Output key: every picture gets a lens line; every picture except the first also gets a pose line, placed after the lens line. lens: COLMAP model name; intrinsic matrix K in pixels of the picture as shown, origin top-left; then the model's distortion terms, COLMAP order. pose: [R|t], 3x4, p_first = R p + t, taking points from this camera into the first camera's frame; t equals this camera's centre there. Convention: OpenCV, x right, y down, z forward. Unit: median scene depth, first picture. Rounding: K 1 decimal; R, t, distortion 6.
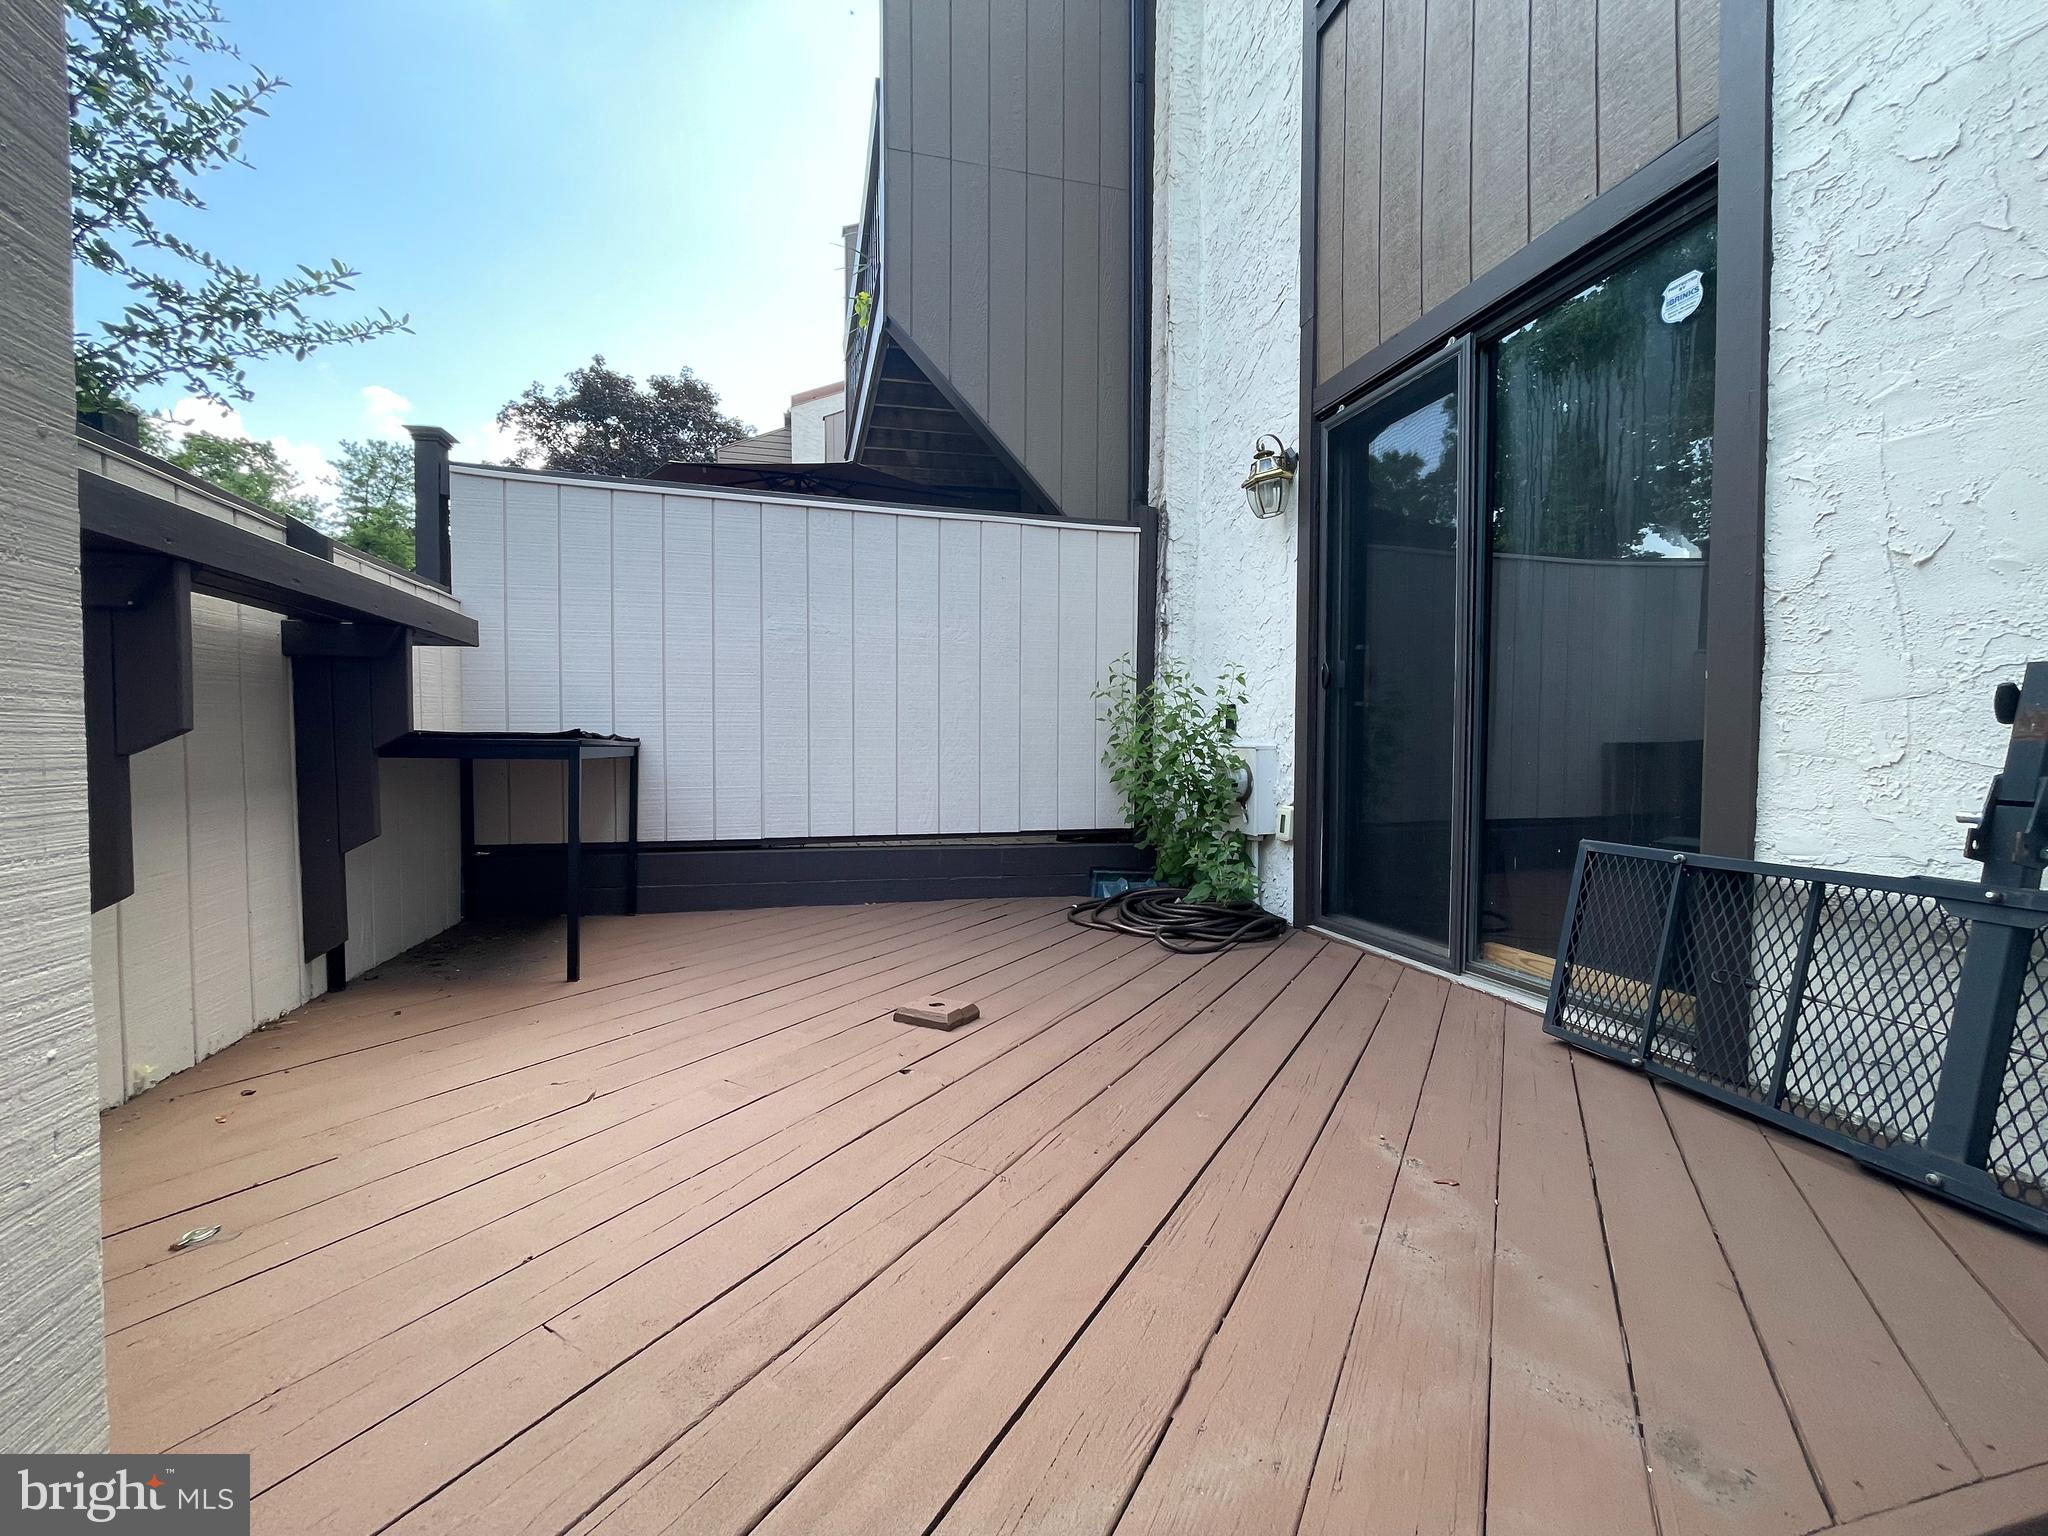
lens RADIAL K [[826.3, 0, 1011.6], [0, 826.3, 775.7], [0, 0, 1]] dist [-0.000677, 0.000565]
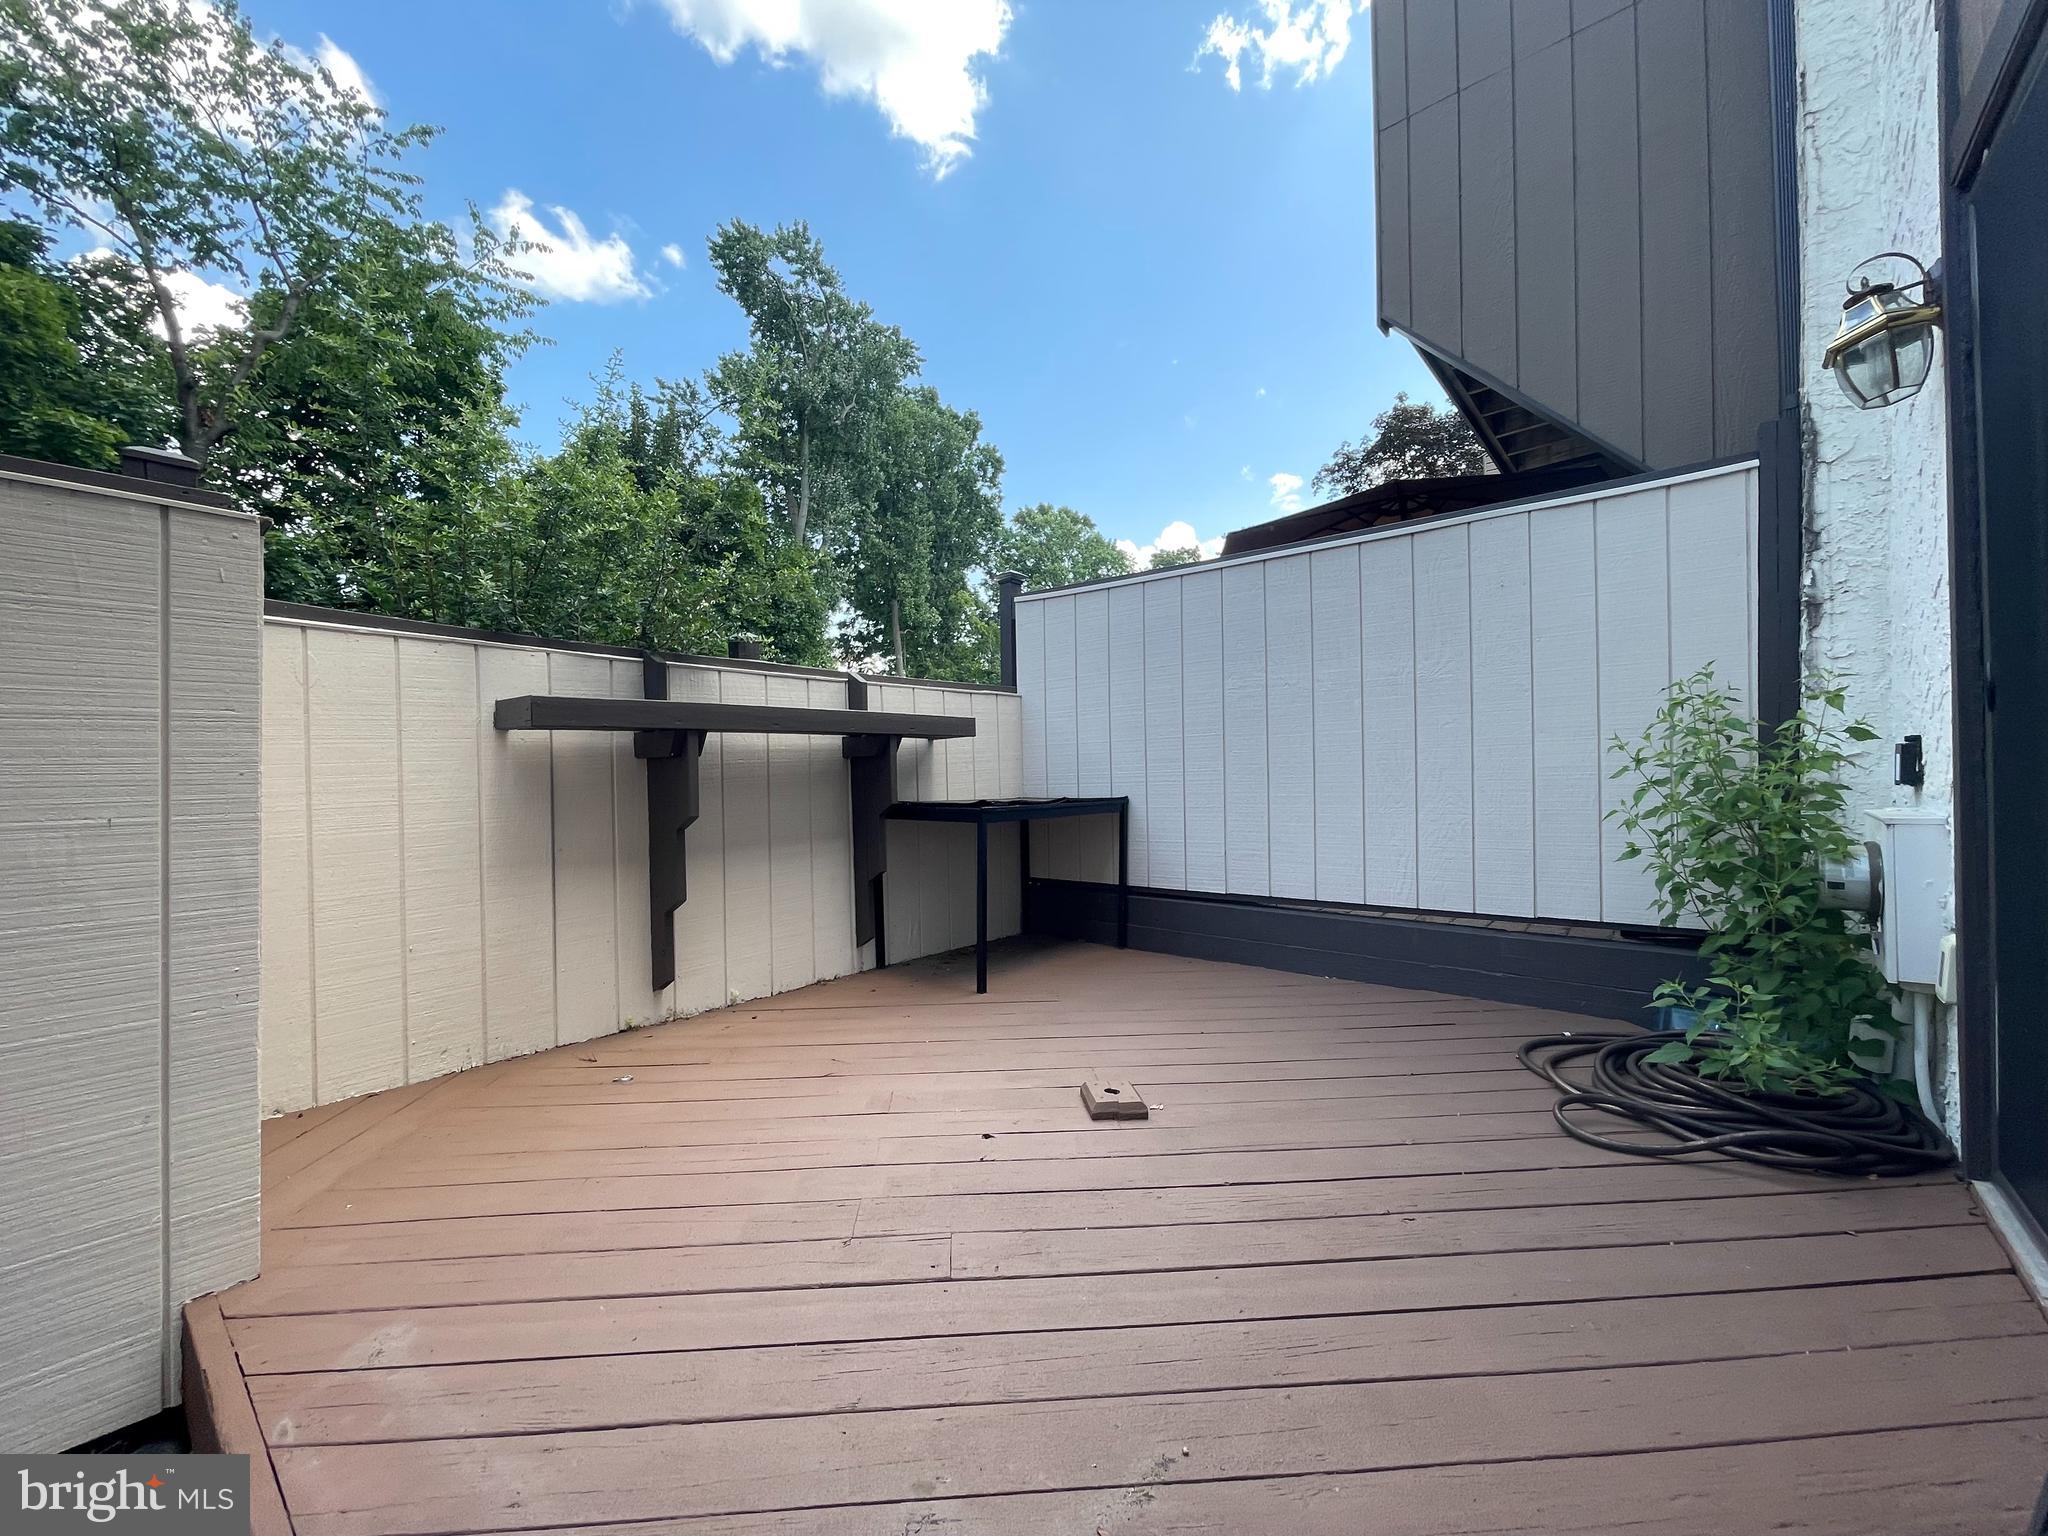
lens RADIAL K [[826.3, 0, 1010.6], [0, 826.3, 766.9], [0, 0, 1]] dist [-0.000677, 0.000565]
pose [[0.569623, -0.023246, -0.821577, 0.393386], [-0.007680, 0.999406, -0.033602, -0.044318], [0.821870, 0.025450, 0.569106, 0.198428]]
